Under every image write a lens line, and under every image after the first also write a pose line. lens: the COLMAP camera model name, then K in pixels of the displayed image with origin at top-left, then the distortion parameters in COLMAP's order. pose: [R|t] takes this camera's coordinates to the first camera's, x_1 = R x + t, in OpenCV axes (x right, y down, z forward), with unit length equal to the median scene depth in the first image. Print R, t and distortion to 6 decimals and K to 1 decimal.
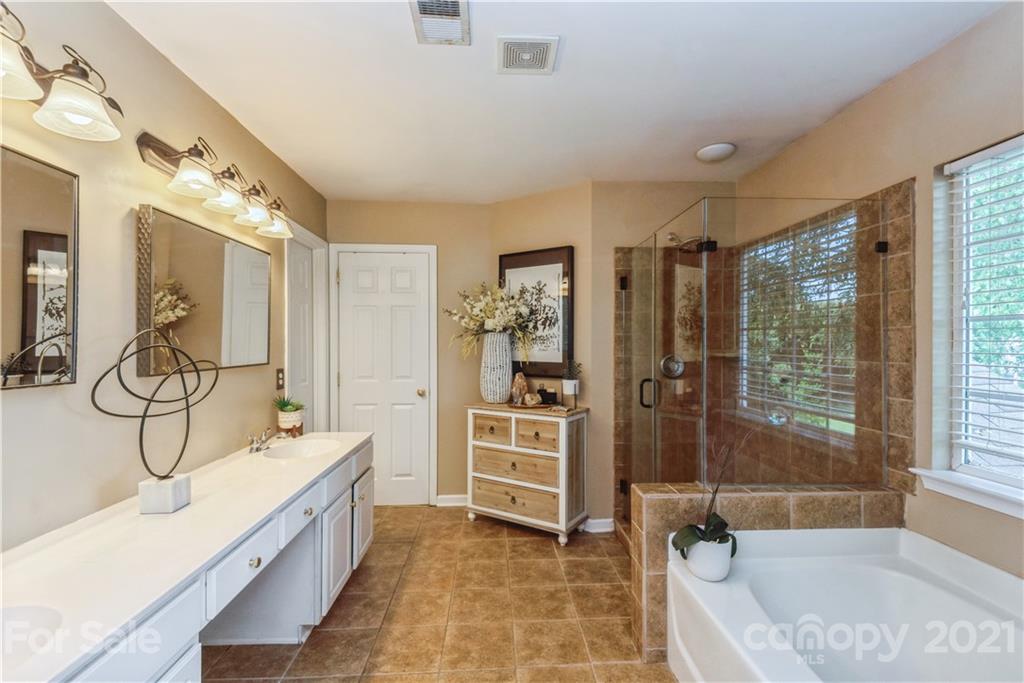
lens RADIAL K [[459.8, 0, 515.0], [0, 459.8, 346.1], [0, 0, 1]] dist [0.036698, -0.023182]
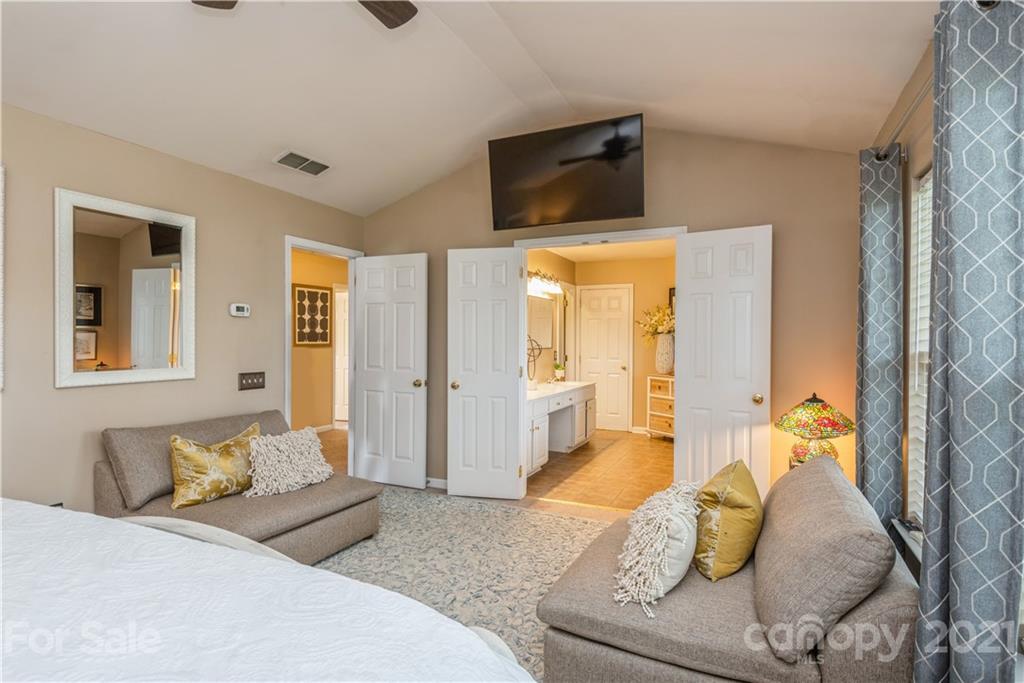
lens RADIAL K [[536.1, 0, 512.0], [0, 536.1, 341.5], [0, 0, 1]] dist [0.000820, 0.000063]
pose [[0.879301, 0.003123, -0.476256, 0.425550], [-0.005176, 0.999982, -0.002999, 0.009467], [0.476238, 0.005102, 0.879302, -1.083116]]
